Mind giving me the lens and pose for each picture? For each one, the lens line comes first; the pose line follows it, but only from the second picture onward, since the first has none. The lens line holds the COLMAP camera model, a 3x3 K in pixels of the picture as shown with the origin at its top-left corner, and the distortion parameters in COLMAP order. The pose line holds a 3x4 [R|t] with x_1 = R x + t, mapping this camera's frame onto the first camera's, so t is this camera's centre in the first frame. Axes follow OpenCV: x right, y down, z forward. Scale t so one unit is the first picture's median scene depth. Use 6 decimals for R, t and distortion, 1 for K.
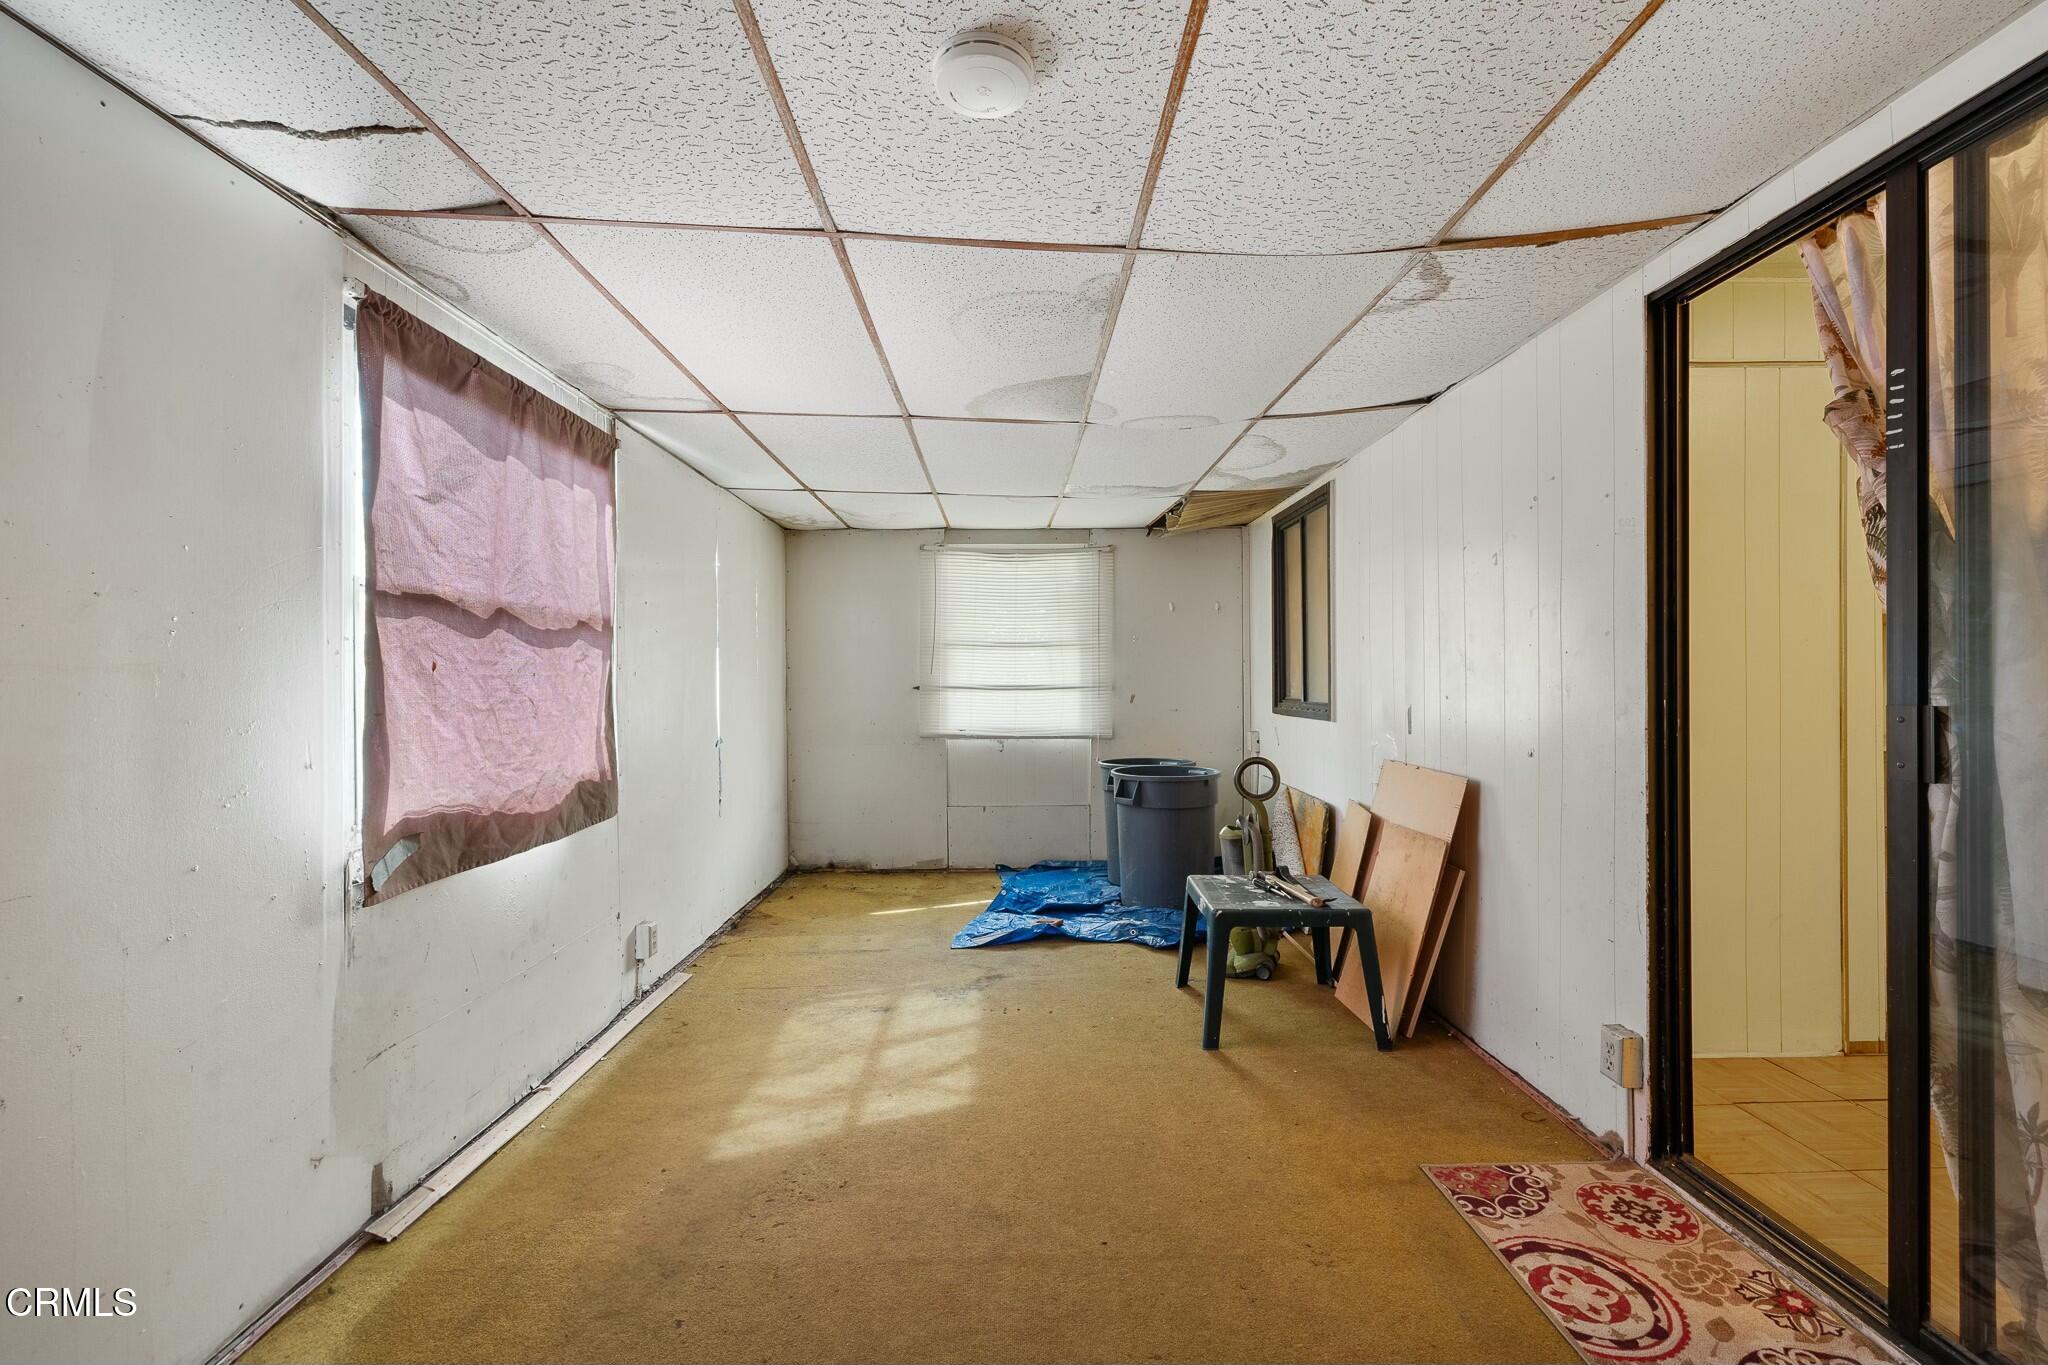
lens RADIAL K [[891.8, 0, 1028.7], [0, 891.8, 683.2], [0, 0, 1]] dist [-0.000561, -0.000432]
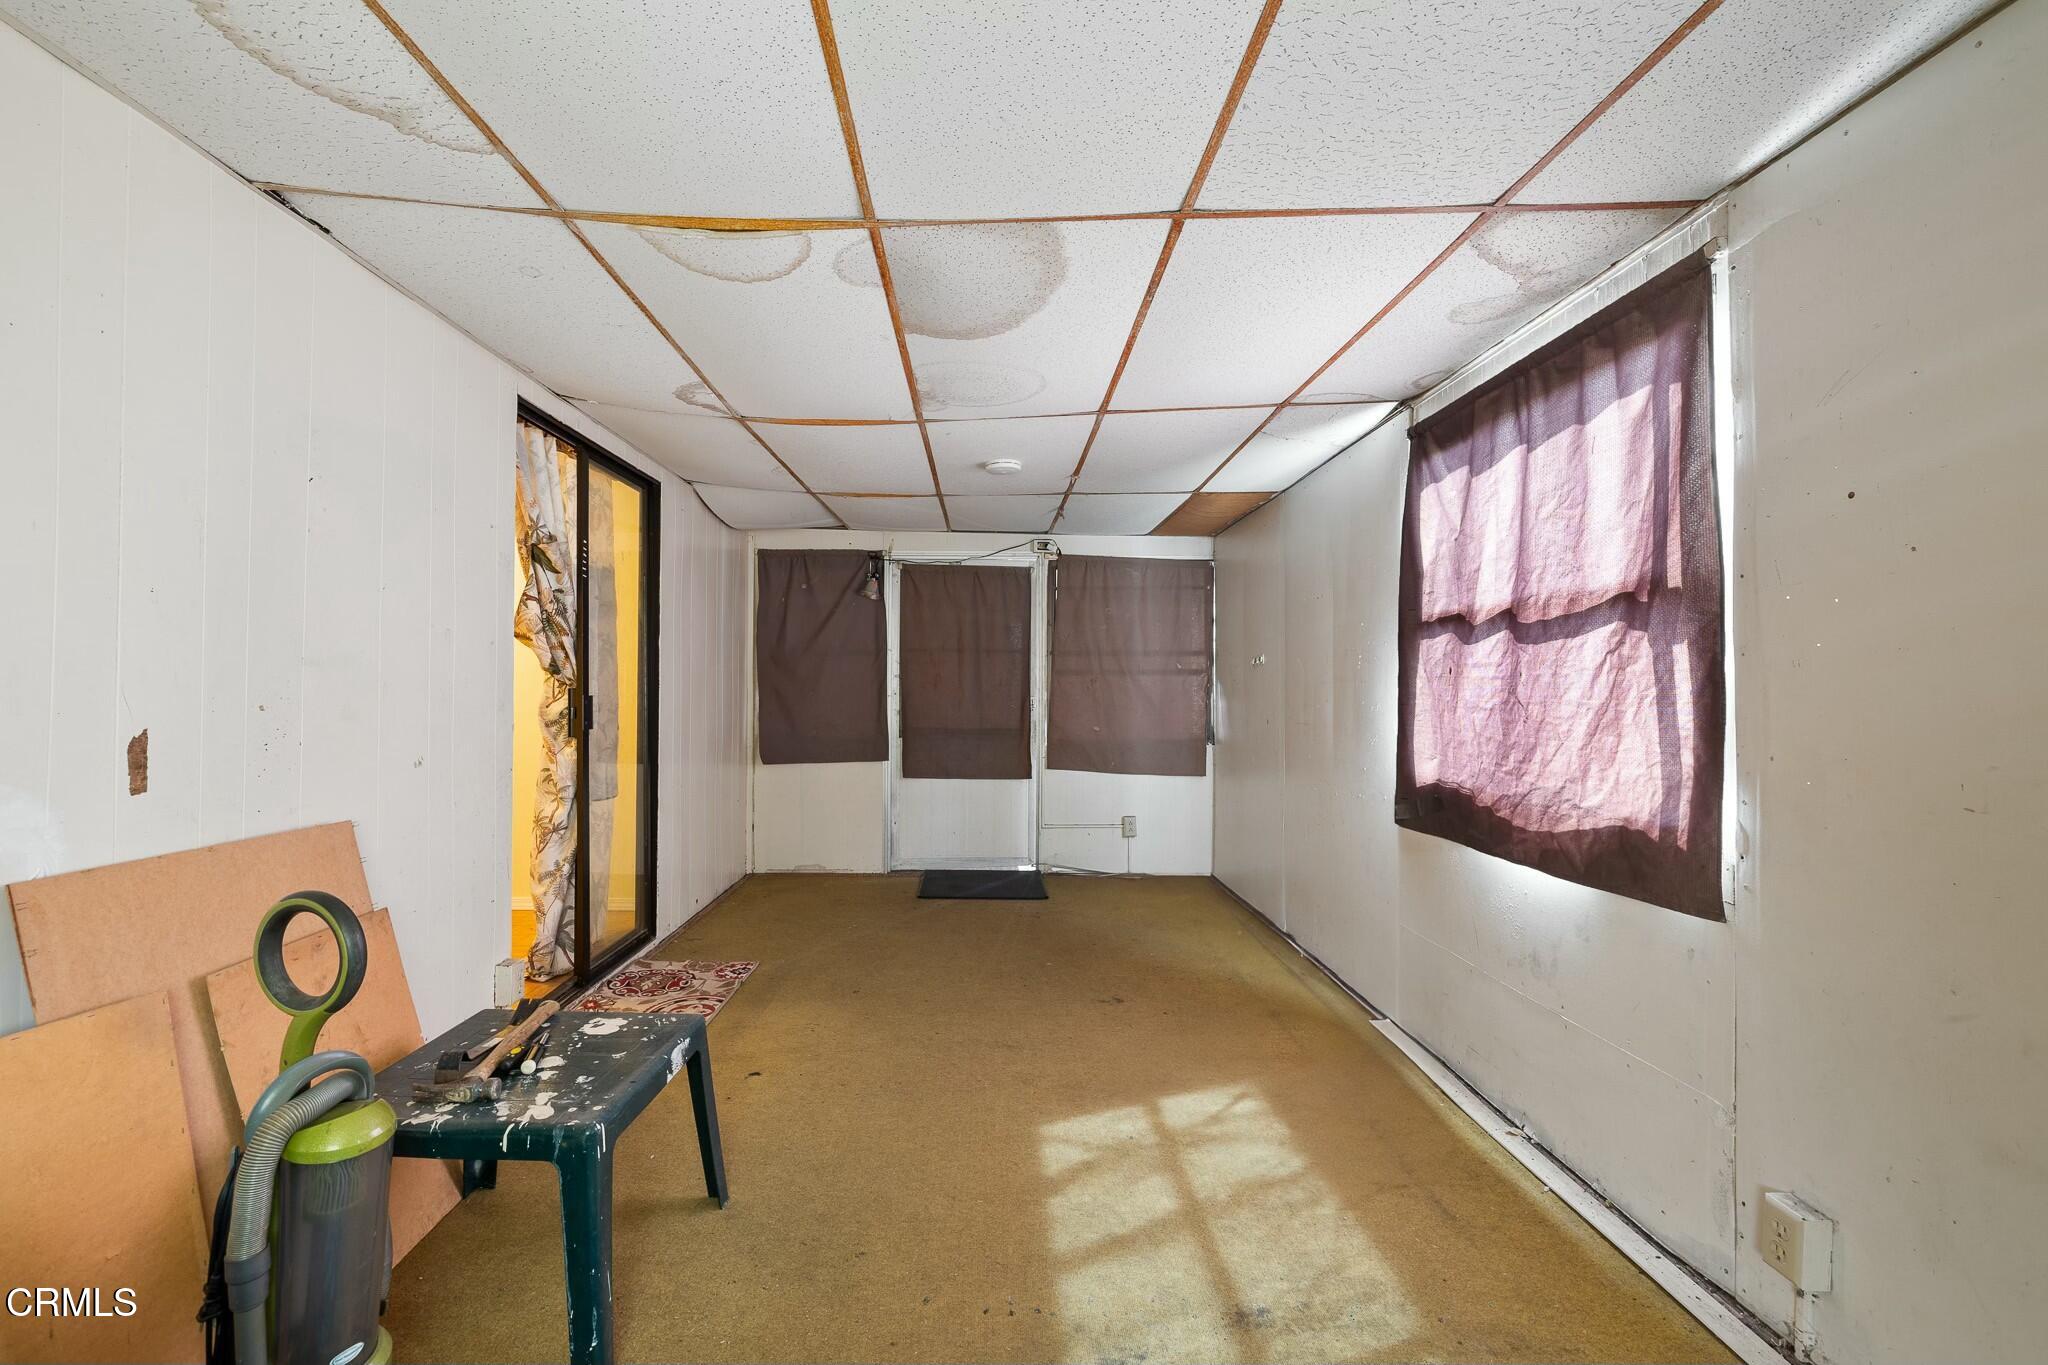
lens RADIAL K [[891.8, 0, 1022.3], [0, 891.8, 684.1], [0, 0, 1]] dist [-0.000561, -0.000432]
pose [[-0.999853, 0.000330, -0.017163, -0.029091], [0.000411, 0.999989, -0.004703, 0.003995], [0.017161, -0.004710, -0.999842, 1.840956]]
